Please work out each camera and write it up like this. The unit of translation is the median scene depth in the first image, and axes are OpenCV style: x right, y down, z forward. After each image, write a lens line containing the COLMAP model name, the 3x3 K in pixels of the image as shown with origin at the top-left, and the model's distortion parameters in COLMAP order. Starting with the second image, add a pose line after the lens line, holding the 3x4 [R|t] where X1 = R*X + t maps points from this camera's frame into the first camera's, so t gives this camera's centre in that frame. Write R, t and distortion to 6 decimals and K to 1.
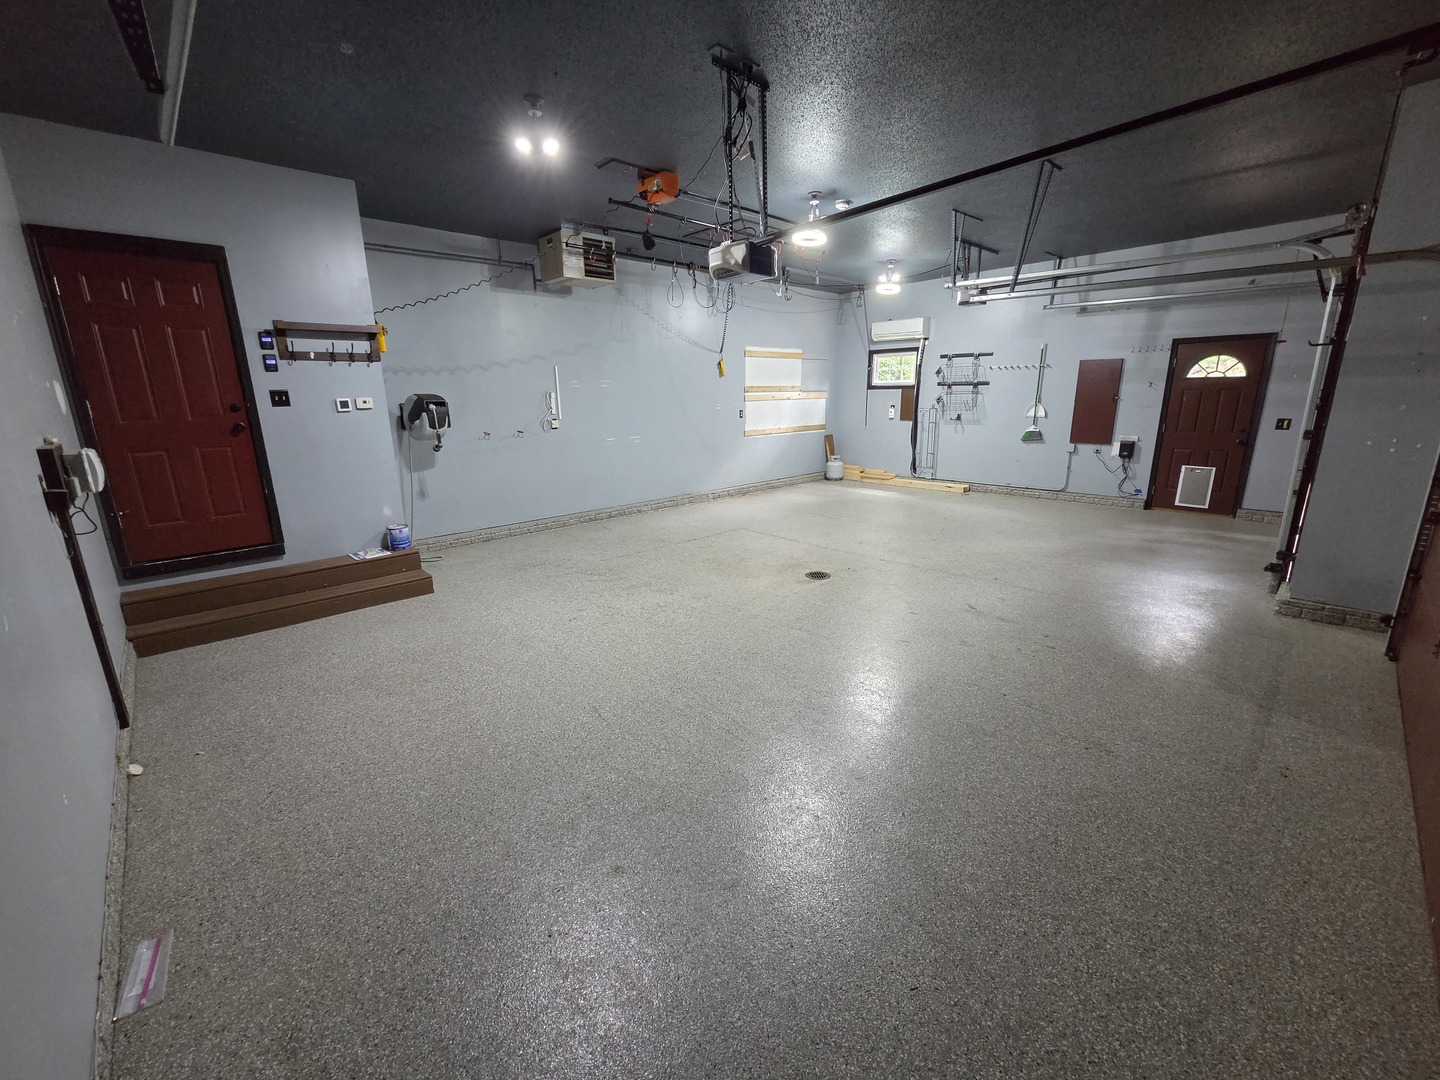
lens RADIAL K [[590.2, 0, 712.9], [0, 590.2, 537.0], [0, 0, 1]] dist [-0.003331, 0.000696]
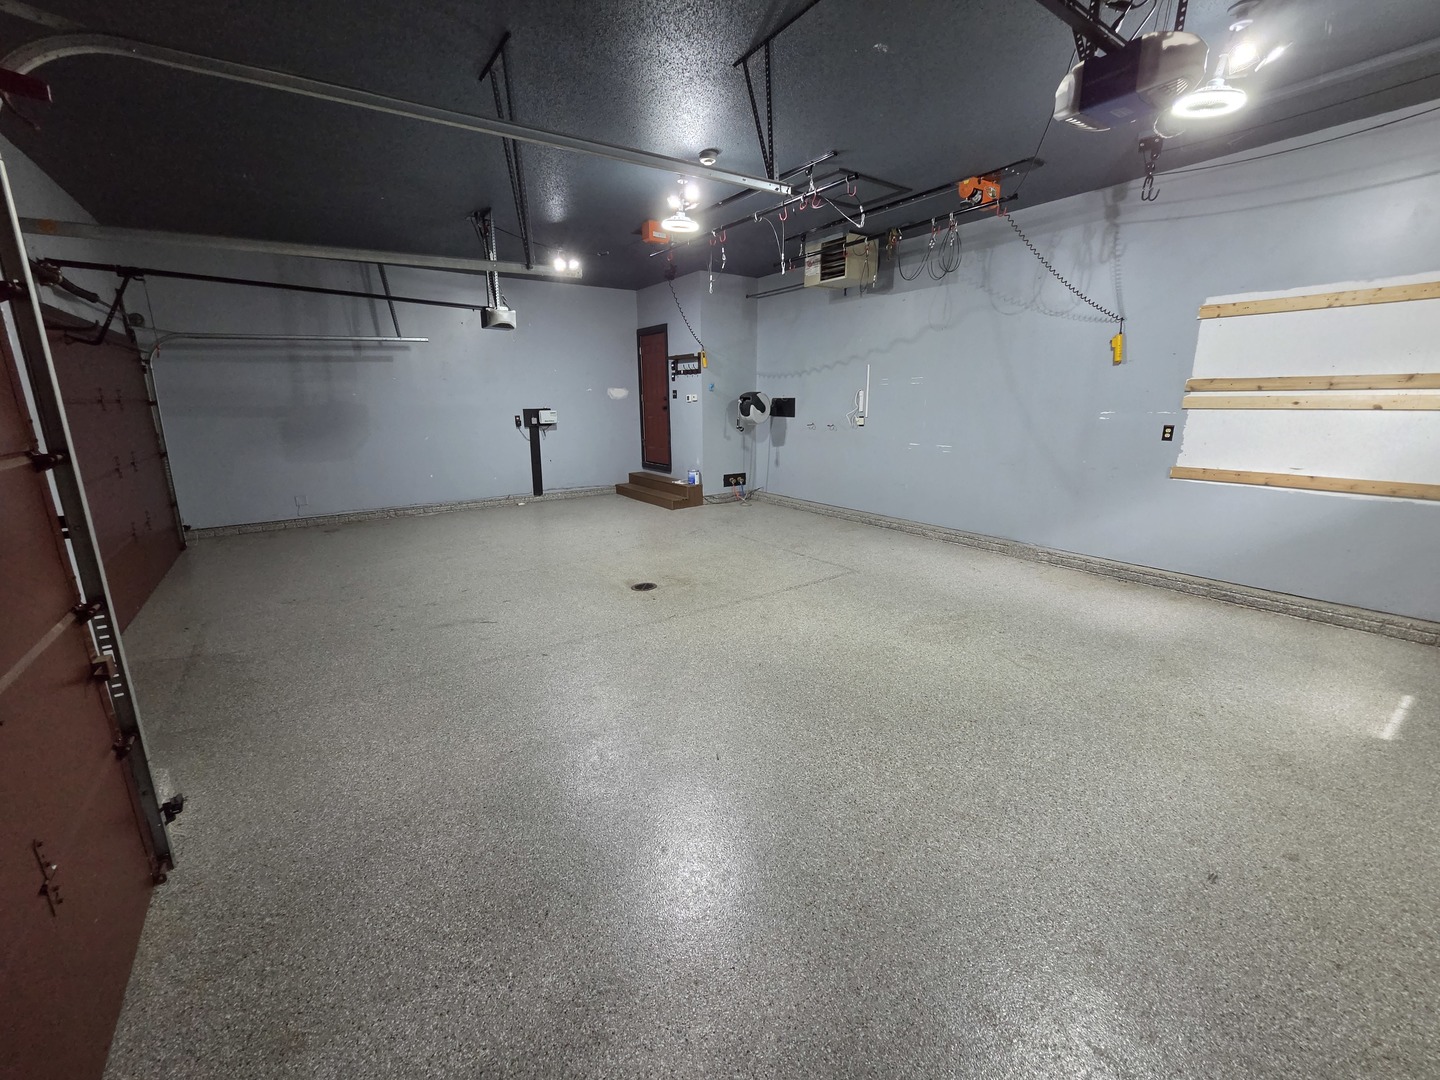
lens RADIAL K [[590.2, 0, 712.1], [0, 590.2, 537.2], [0, 0, 1]] dist [-0.003331, 0.000696]
pose [[-0.141281, 0.249544, -0.958002, 0.951962], [-0.224404, 0.934446, 0.276501, -0.269970], [0.964201, 0.254044, -0.076021, 1.036556]]
